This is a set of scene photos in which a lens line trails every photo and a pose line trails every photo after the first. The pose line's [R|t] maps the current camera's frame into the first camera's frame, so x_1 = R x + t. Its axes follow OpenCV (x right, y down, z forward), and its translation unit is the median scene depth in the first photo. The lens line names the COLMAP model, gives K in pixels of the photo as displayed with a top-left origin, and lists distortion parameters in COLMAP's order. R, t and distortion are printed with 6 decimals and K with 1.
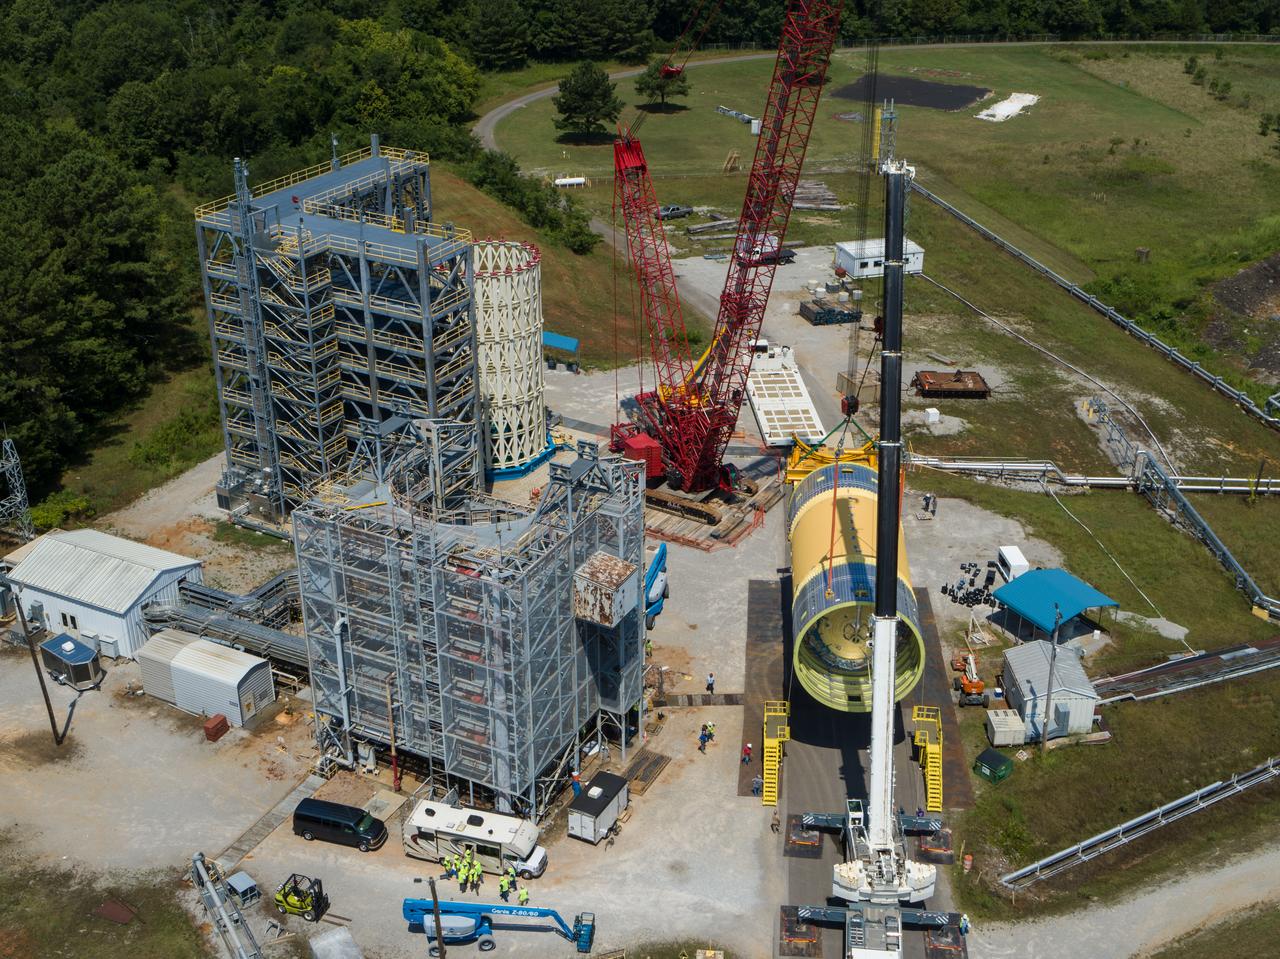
lens RADIAL K [[1551.1, 0, 636.4], [0, 1551.1, 477.0], [0, 0, 1]] dist [-0.003199, 0.000000]
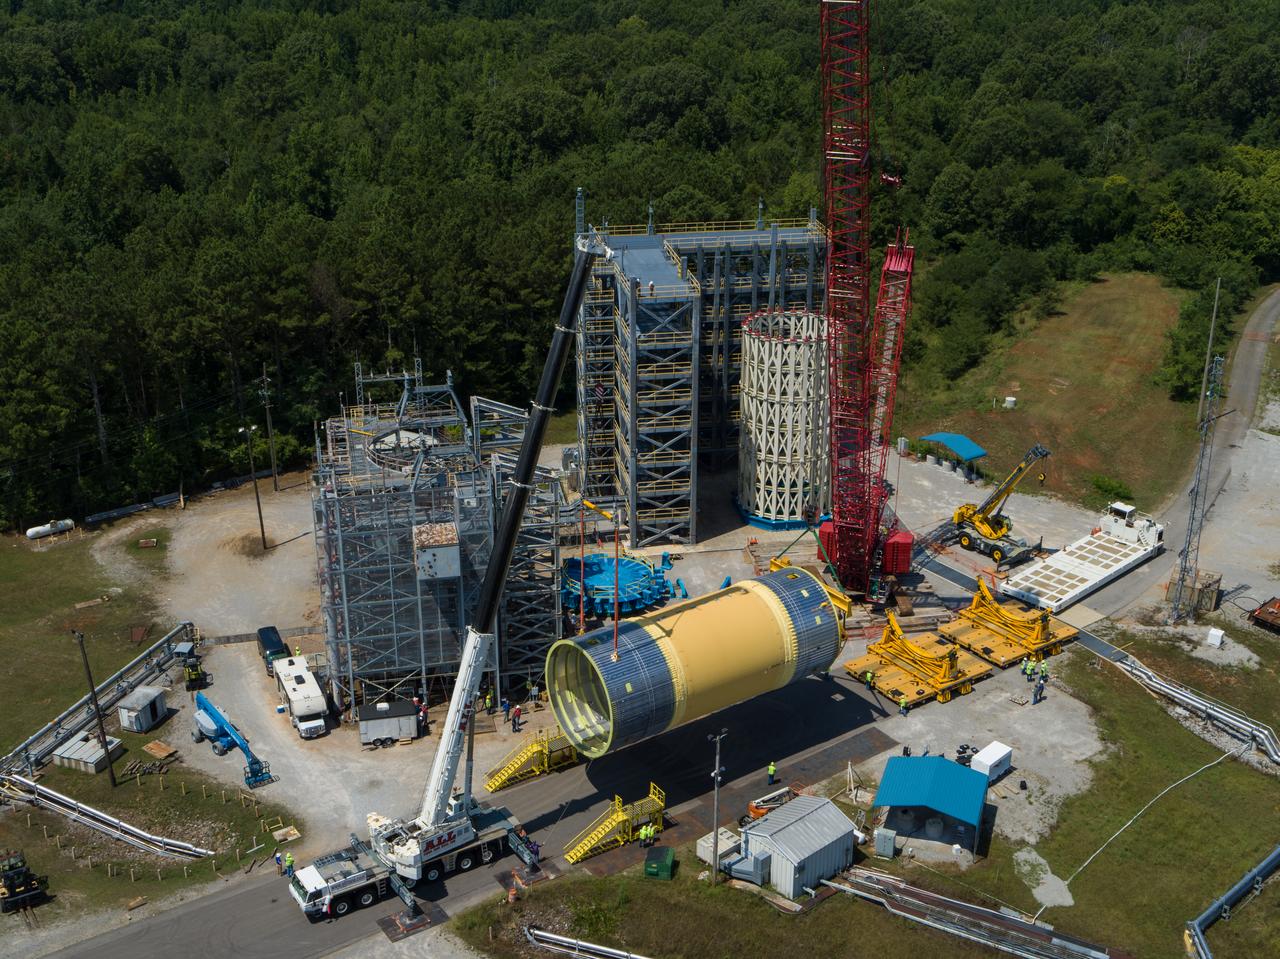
lens RADIAL K [[1551.1, 0, 636.6], [0, 1551.1, 482.9], [0, 0, 1]] dist [-0.003199, 0.000000]
pose [[0.643533, 0.299672, -0.704317, 0.616144], [-0.344520, 0.935096, 0.083076, -0.088205], [0.683500, 0.189189, 0.705008, 0.169577]]
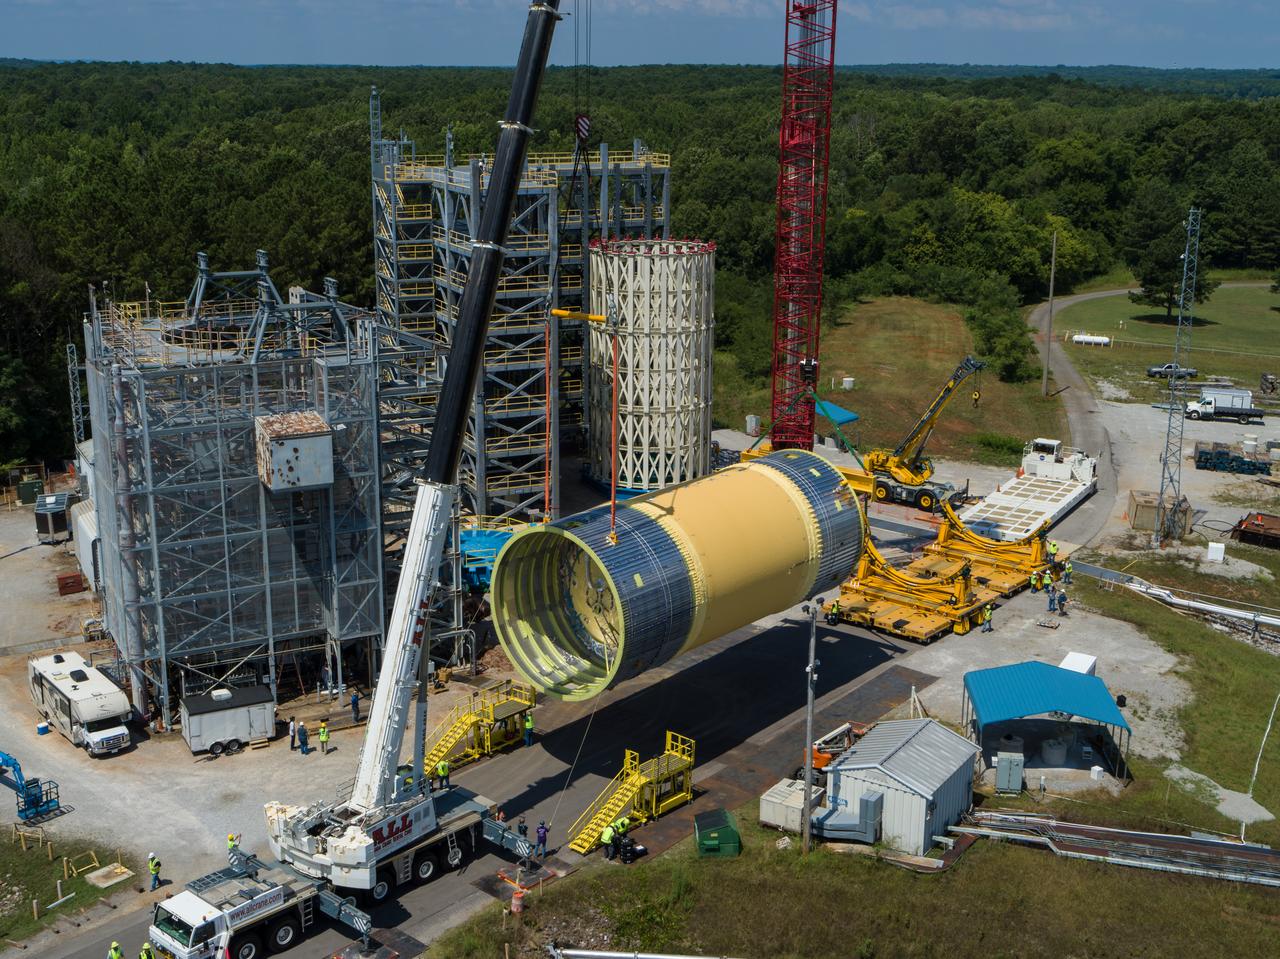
lens RADIAL K [[1551.1, 0, 638.5], [0, 1551.1, 477.4], [0, 0, 1]] dist [-0.003199, 0.000000]
pose [[0.820995, 0.155414, -0.549376, 0.393269], [-0.263517, 0.956762, -0.123143, 0.093989], [0.506484, 0.245870, 0.826451, 0.284858]]
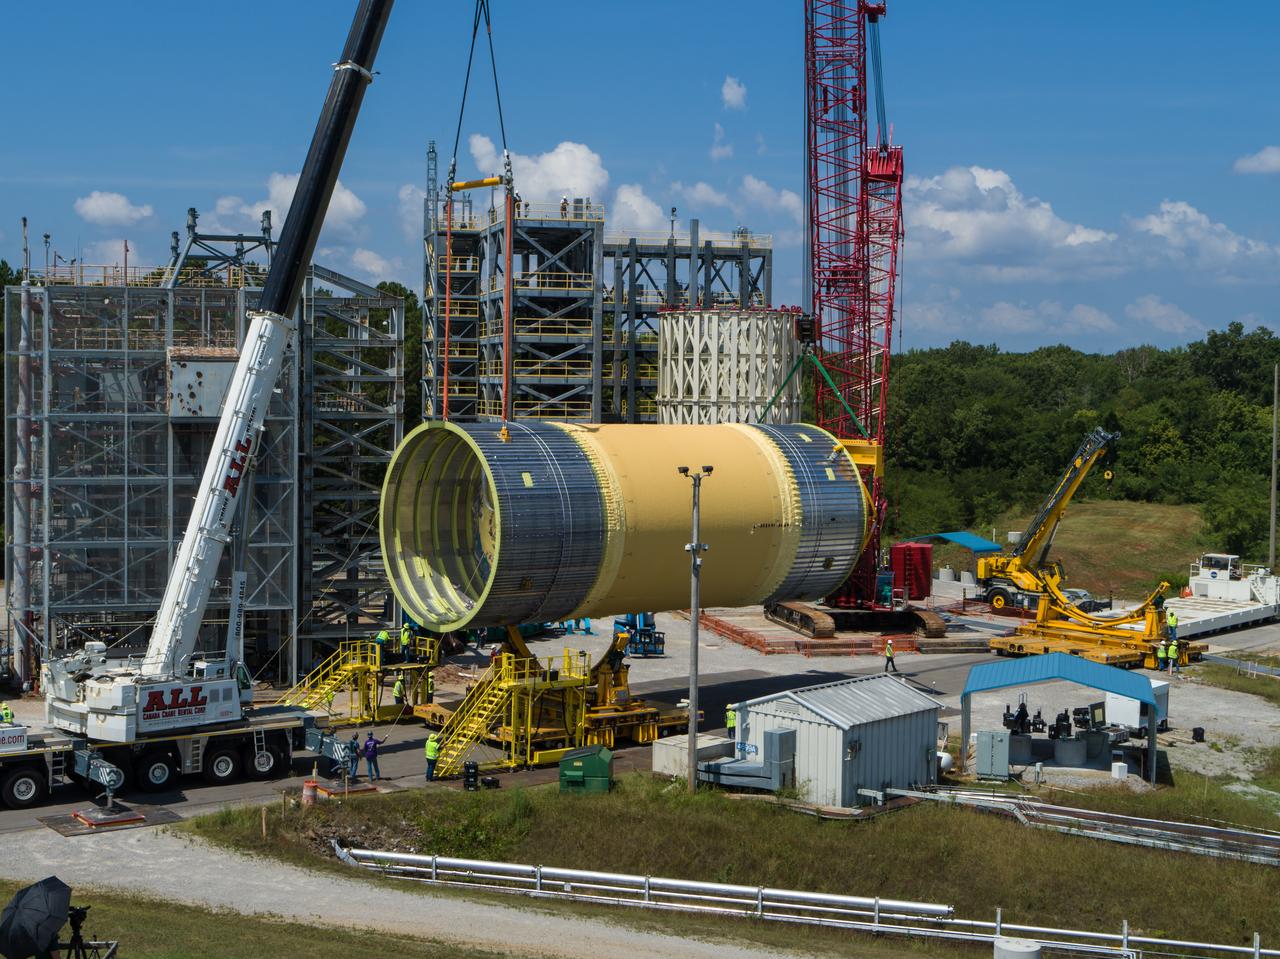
lens RADIAL K [[1782.6, 0, 562.7], [0, 1782.6, 449.9], [0, 0, 1]] dist [-0.001547, 0.000000]
pose [[0.682644, 0.038794, -0.729721, 0.485422], [-0.338879, 0.901528, -0.269089, 0.183962], [0.647424, 0.430979, 0.628569, 0.401272]]
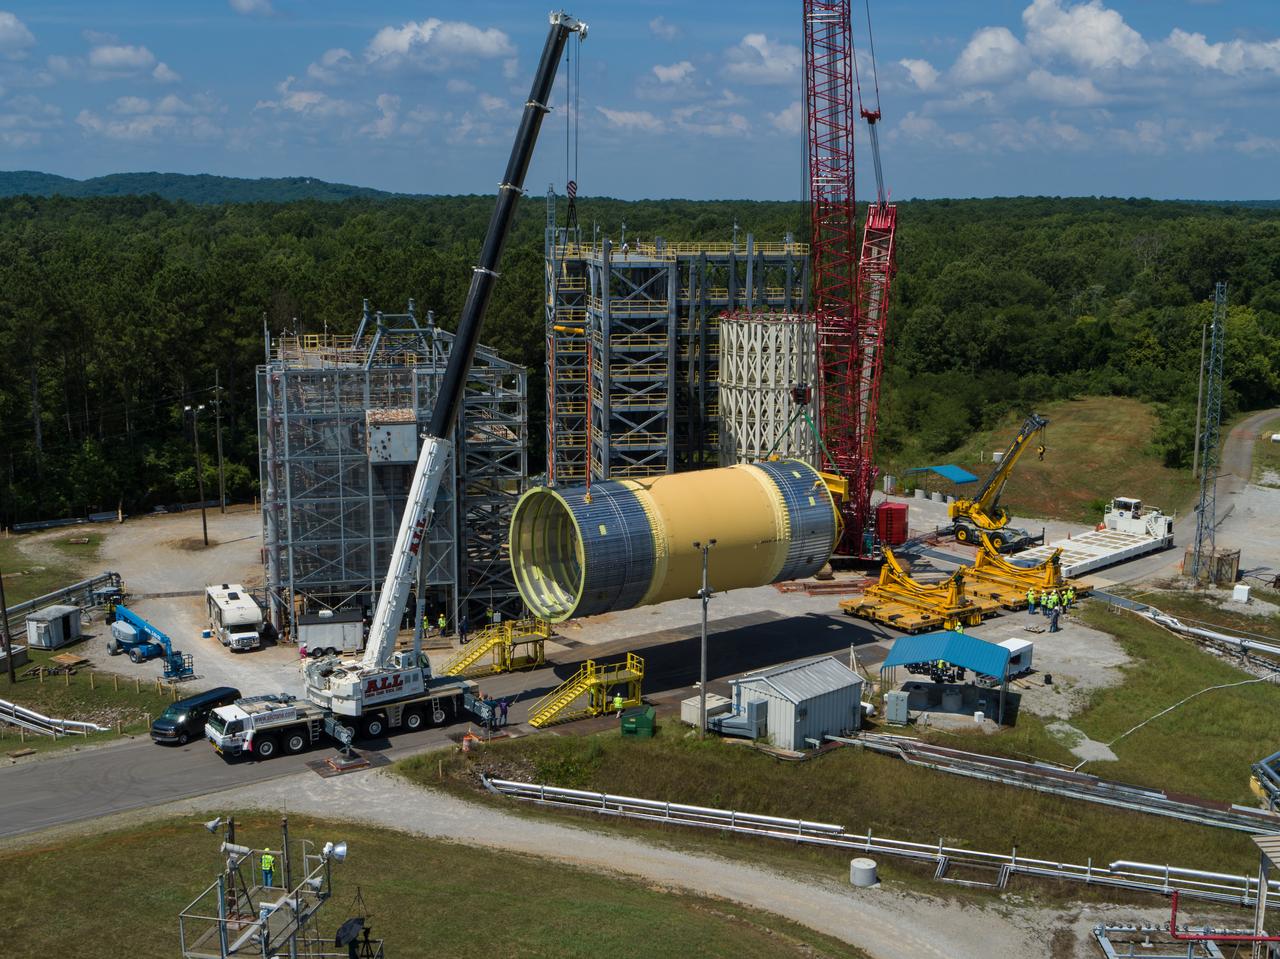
lens RADIAL K [[1551.1, 0, 637.2], [0, 1551.1, 478.3], [0, 0, 1]] dist [-0.003199, 0.000000]
pose [[0.658875, 0.139418, -0.739220, 0.614819], [-0.342436, 0.930544, -0.129714, 0.123907], [0.669792, 0.338601, 0.660854, 0.273666]]
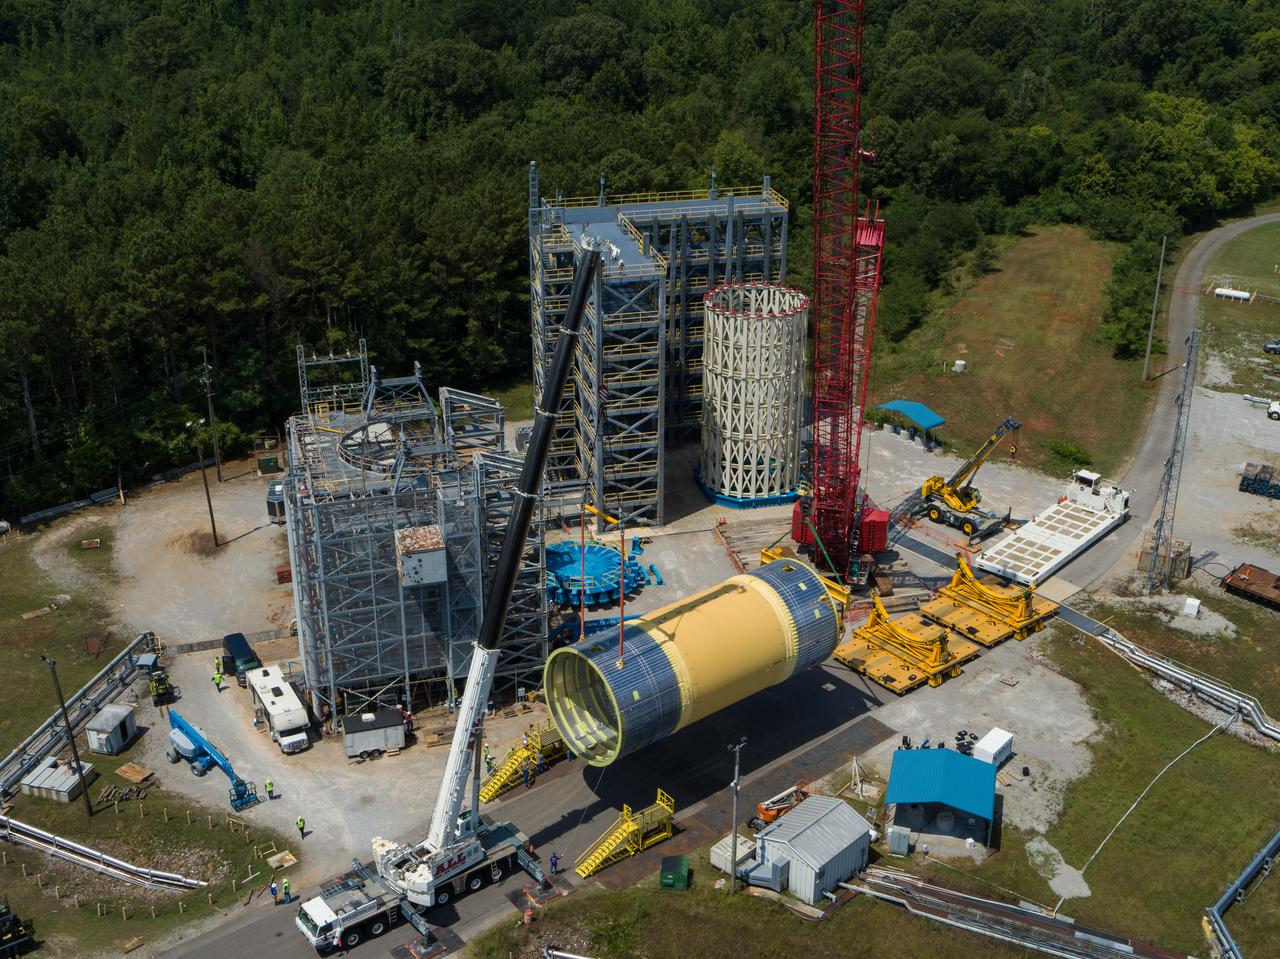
lens RADIAL K [[1551.1, 0, 636.8], [0, 1551.1, 483.3], [0, 0, 1]] dist [-0.003199, 0.000000]
pose [[0.702390, 0.305707, -0.642800, 0.554267], [-0.323026, 0.941625, 0.094853, -0.094683], [0.634274, 0.141017, 0.760139, 0.147730]]
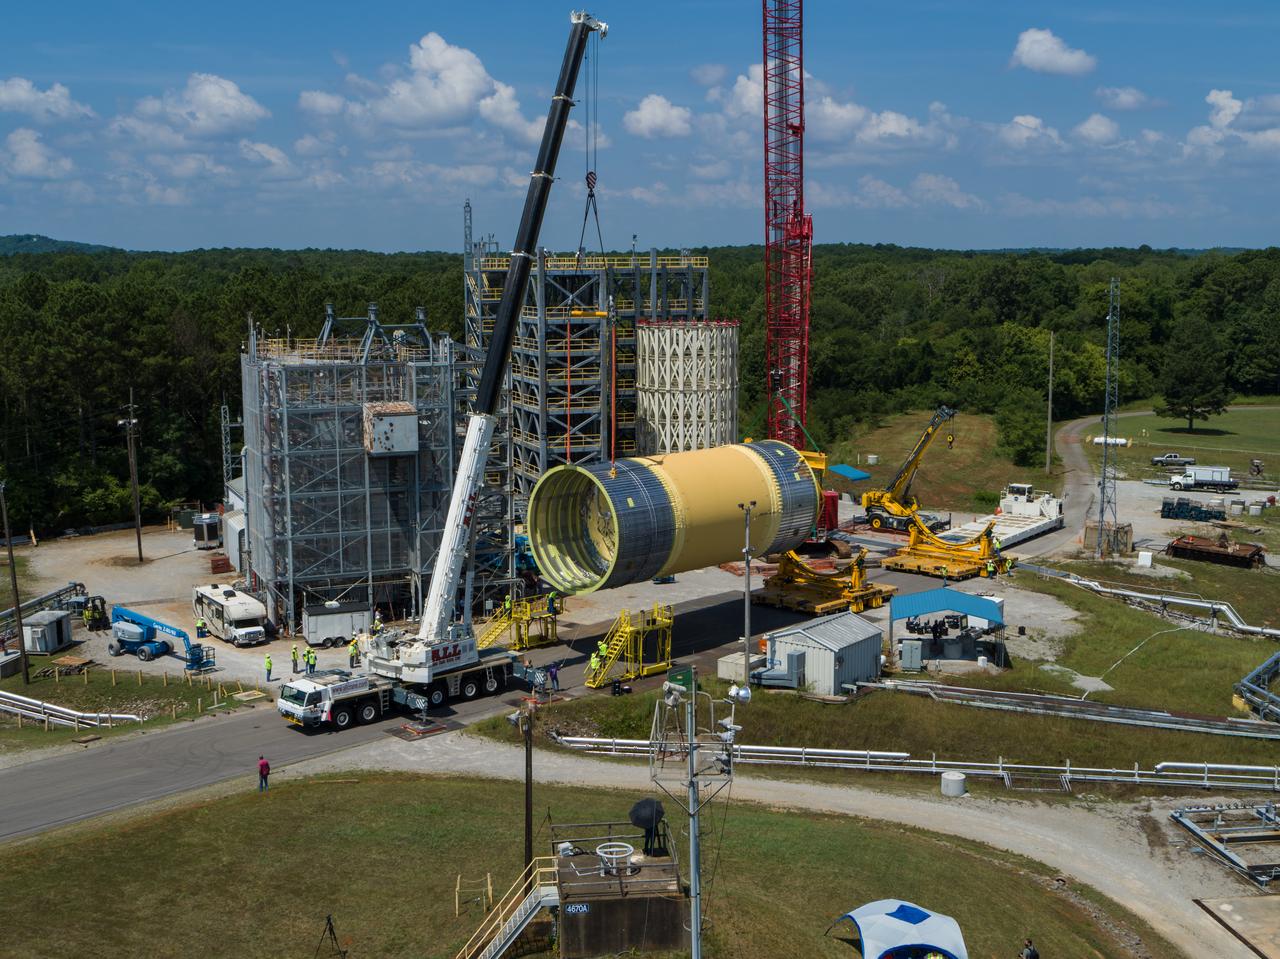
lens RADIAL K [[1551.1, 0, 637.3], [0, 1551.1, 475.0], [0, 0, 1]] dist [-0.003199, 0.000000]
pose [[0.774851, 0.088764, -0.625881, 0.555977], [-0.281259, 0.935102, -0.215585, 0.200044], [0.566127, 0.343081, 0.749531, 0.186523]]
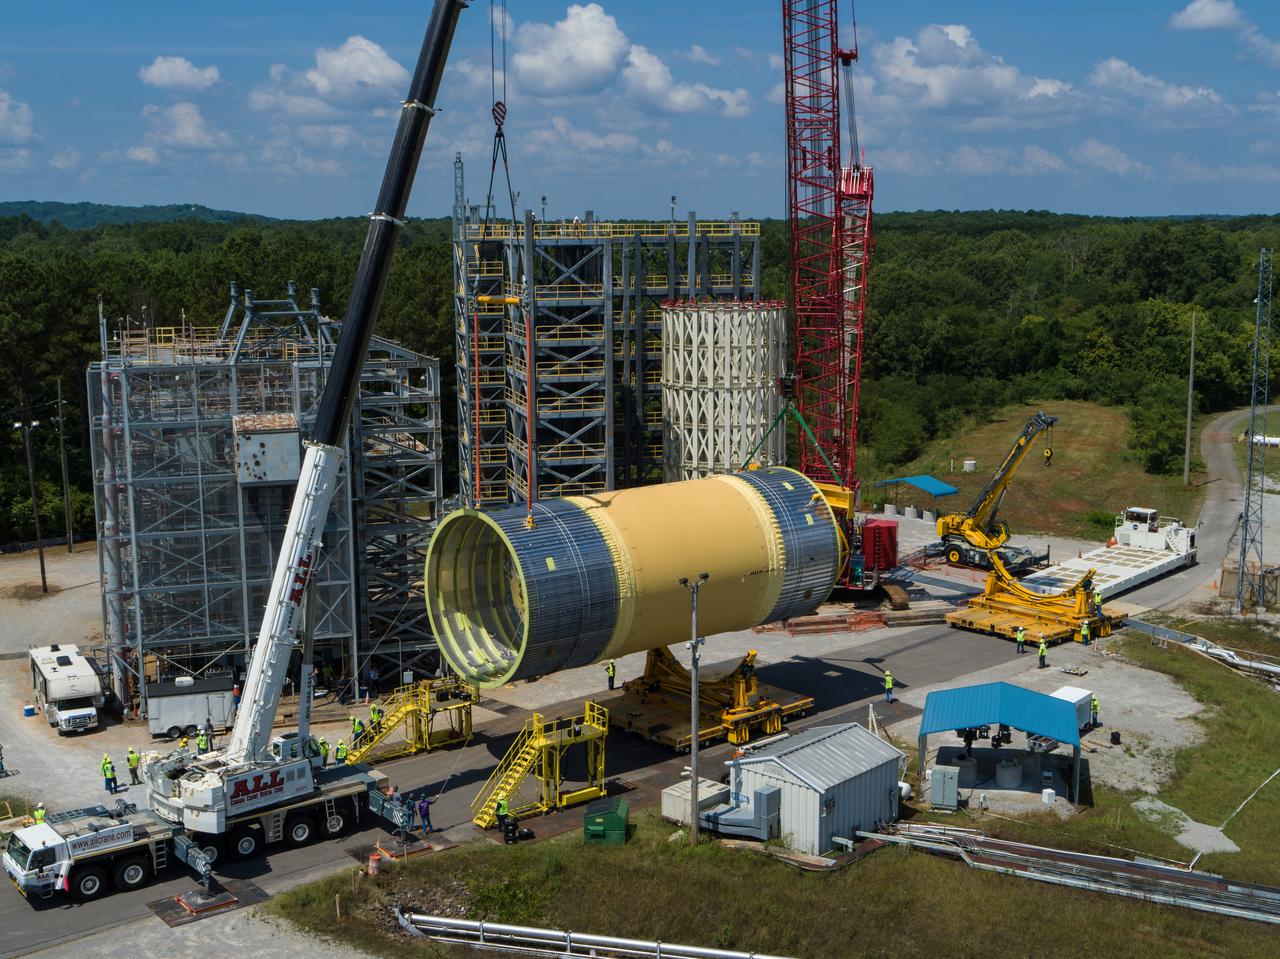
lens RADIAL K [[1551.1, 0, 638.3], [0, 1551.1, 478.3], [0, 0, 1]] dist [-0.003199, 0.000000]
pose [[0.709417, 0.112380, -0.695772, 0.485053], [-0.311200, 0.935704, -0.166171, 0.112052], [0.632362, 0.334409, 0.698777, 0.367501]]
